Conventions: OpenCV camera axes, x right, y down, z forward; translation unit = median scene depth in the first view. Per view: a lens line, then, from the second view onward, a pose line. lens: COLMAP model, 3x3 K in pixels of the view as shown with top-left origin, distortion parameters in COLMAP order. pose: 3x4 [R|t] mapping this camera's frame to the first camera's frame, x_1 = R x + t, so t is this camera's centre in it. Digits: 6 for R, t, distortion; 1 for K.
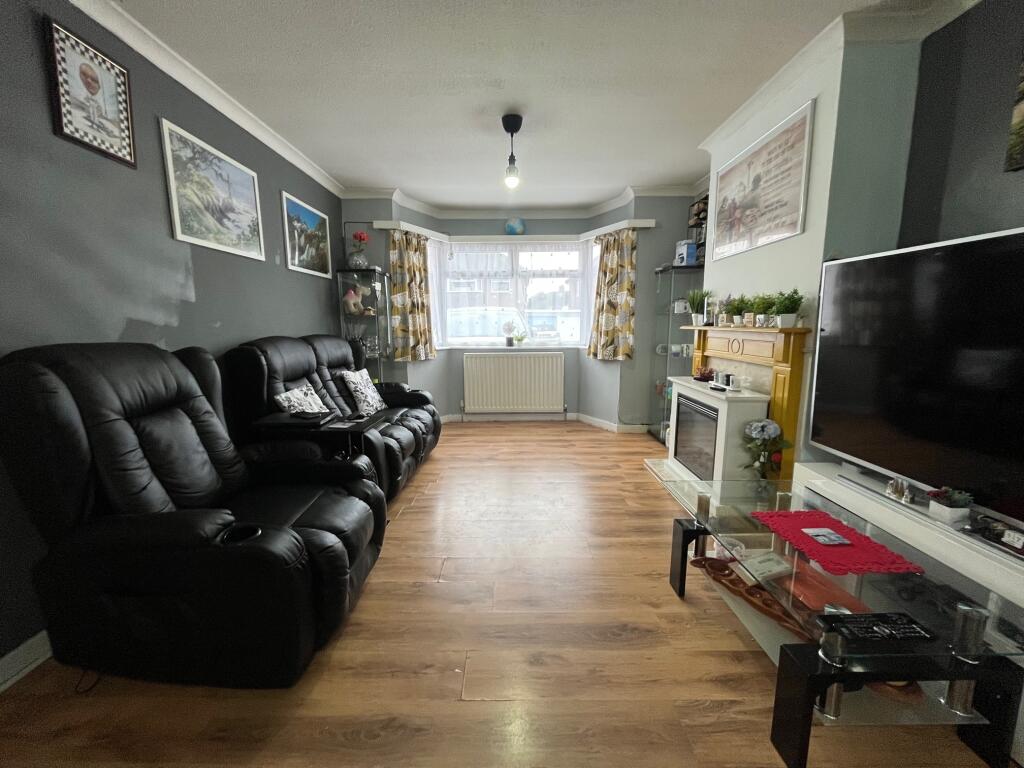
lens RADIAL K [[414.7, 0, 505.3], [0, 414.7, 385.4], [0, 0, 1]] dist [-0.000505, -0.000088]
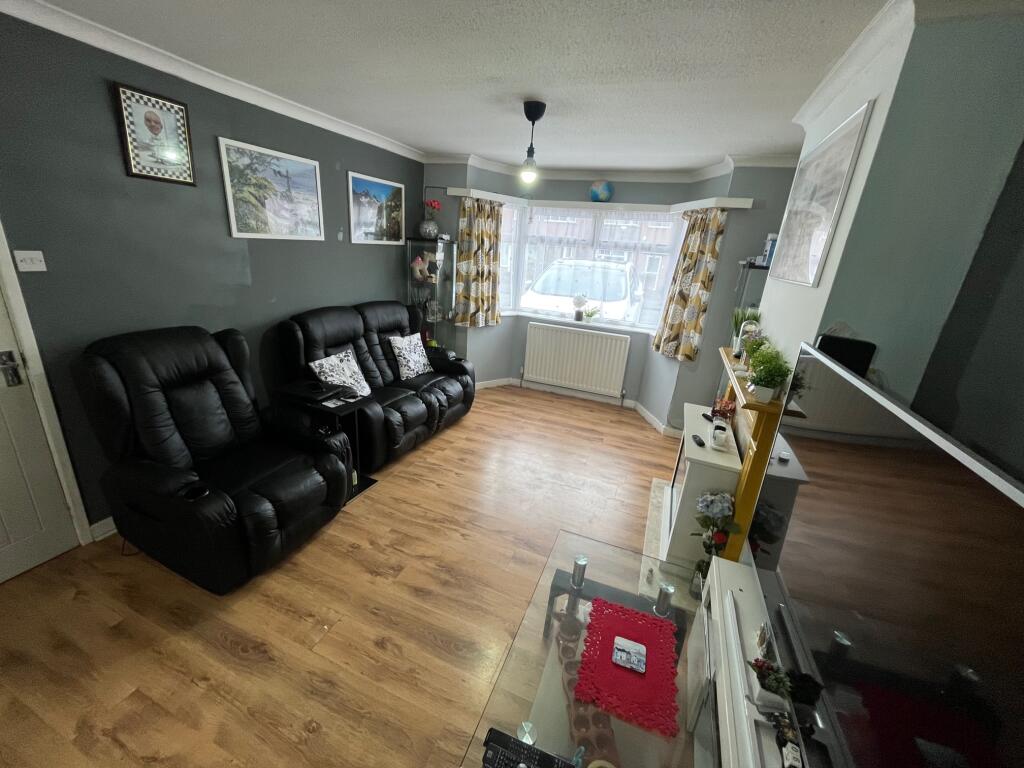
lens RADIAL K [[414.7, 0, 505.3], [0, 414.7, 385.4], [0, 0, 1]] dist [-0.000505, -0.000088]
pose [[0.925397, 0.191656, -0.326969, 0.283896], [-0.132980, 0.972062, 0.193422, -0.158997], [0.354905, -0.135512, 0.925029, 0.036624]]
